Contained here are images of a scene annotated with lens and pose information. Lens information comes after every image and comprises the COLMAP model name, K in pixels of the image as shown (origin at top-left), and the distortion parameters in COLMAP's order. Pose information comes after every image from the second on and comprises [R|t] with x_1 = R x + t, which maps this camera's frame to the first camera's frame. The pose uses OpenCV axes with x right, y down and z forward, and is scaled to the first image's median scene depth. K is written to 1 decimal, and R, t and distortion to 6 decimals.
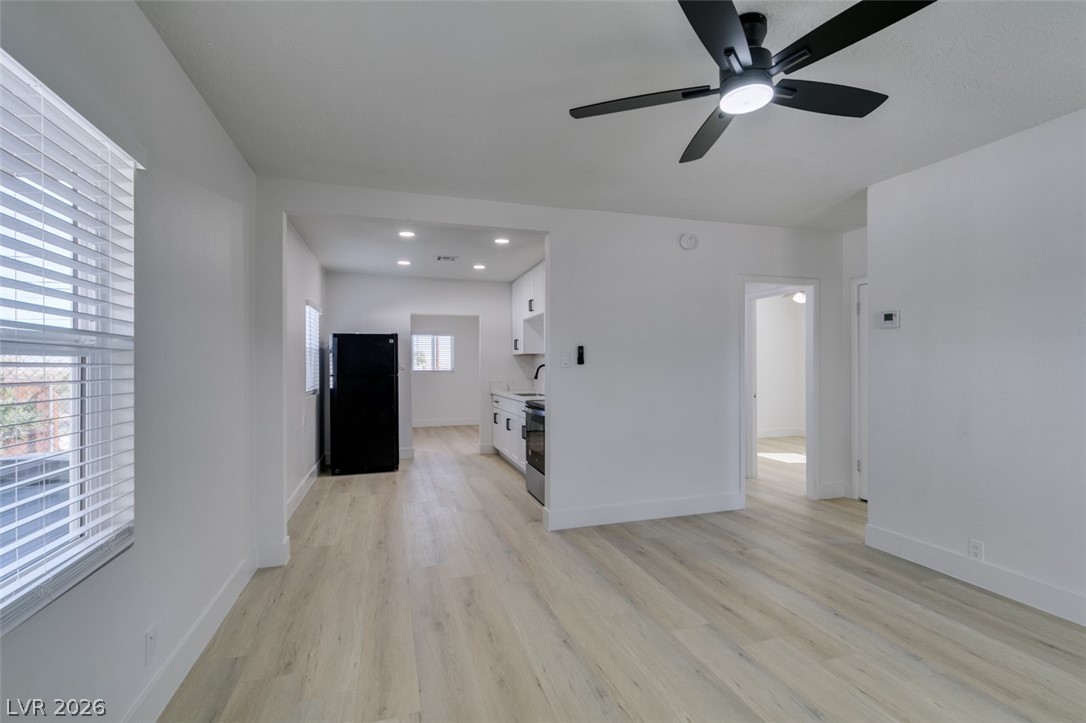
lens RADIAL K [[484.1, 0, 539.5], [0, 484.1, 365.5], [0, 0, 1]] dist [0.009105, 0.000008]
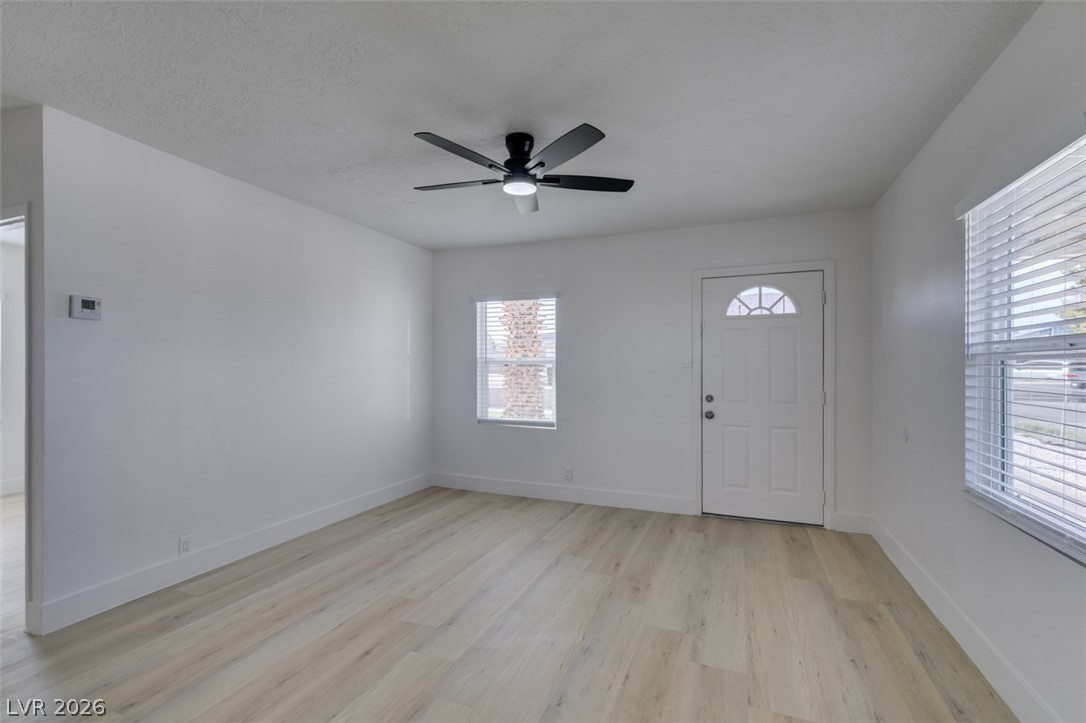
lens RADIAL K [[490.5, 0, 544.5], [0, 490.5, 368.0], [0, 0, 1]] dist [0.002380, 0.000634]
pose [[-0.778381, 0.003074, 0.627785, -0.291836], [0.001701, 0.999995, -0.002789, 0.002424], [-0.627790, -0.001103, -0.778382, 1.077327]]
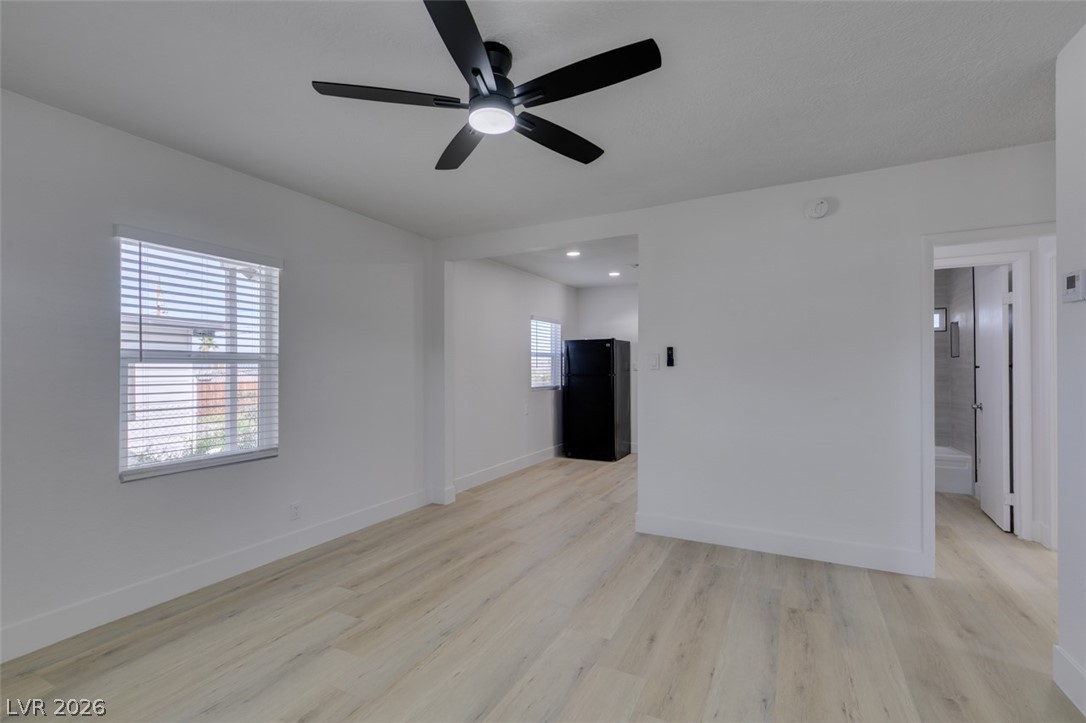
lens RADIAL K [[484.1, 0, 539.5], [0, 484.1, 365.5], [0, 0, 1]] dist [0.009105, 0.000008]
pose [[0.707981, -0.002034, -0.706228, 0.638451], [0.001378, 0.999998, -0.001499, -0.002800], [0.706230, 0.000088, 0.707983, 0.159559]]
